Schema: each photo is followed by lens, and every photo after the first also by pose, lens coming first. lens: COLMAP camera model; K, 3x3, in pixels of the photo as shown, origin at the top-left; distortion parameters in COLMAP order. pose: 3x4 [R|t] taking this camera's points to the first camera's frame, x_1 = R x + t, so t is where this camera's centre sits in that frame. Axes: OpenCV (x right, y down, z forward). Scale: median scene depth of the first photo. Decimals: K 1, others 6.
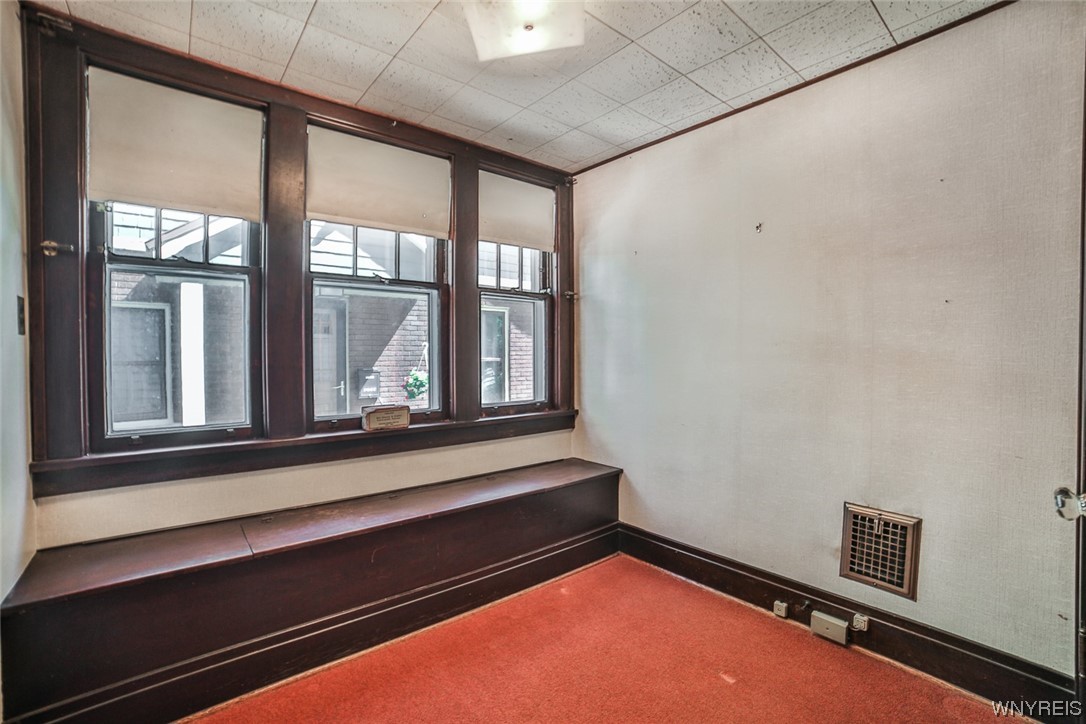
lens RADIAL K [[469.2, 0, 543.0], [0, 469.2, 362.0], [0, 0, 1]] dist [-0.117430, 0.041561]
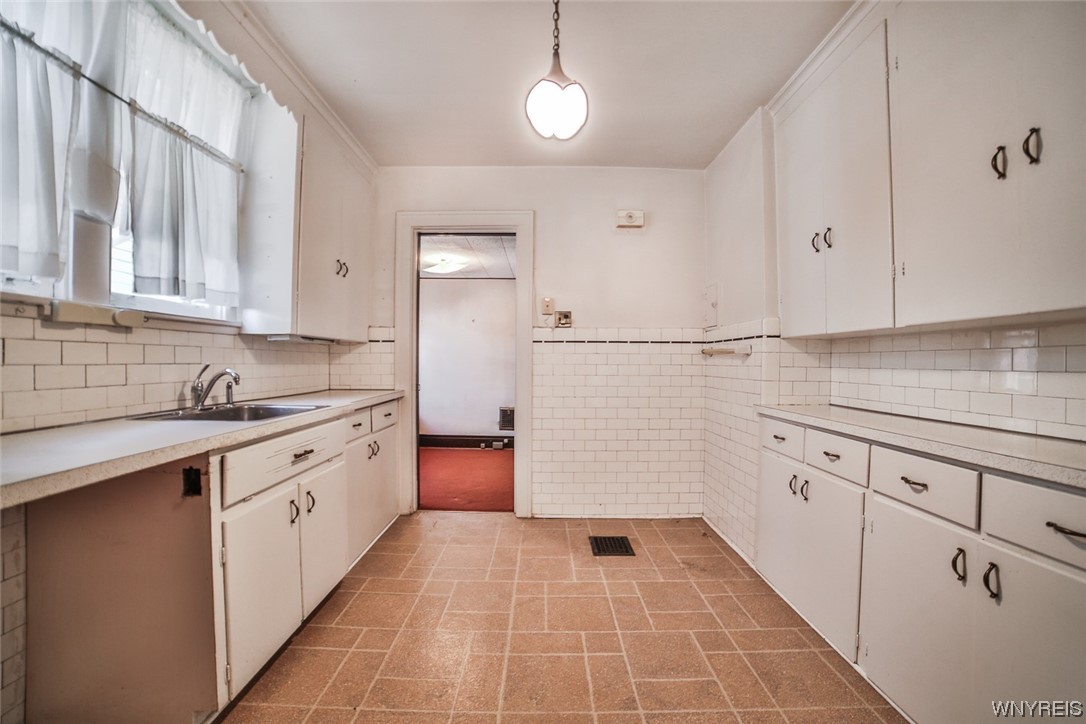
lens RADIAL K [[462.2, 0, 543.0], [0, 462.2, 362.0], [0, 0, 1]] dist [-0.115149, 0.040130]
pose [[0.635473, 0.001636, 0.772121, -1.469698], [0.006597, 0.999950, -0.007548, 0.000750], [-0.772095, 0.009890, 0.635431, -1.199144]]
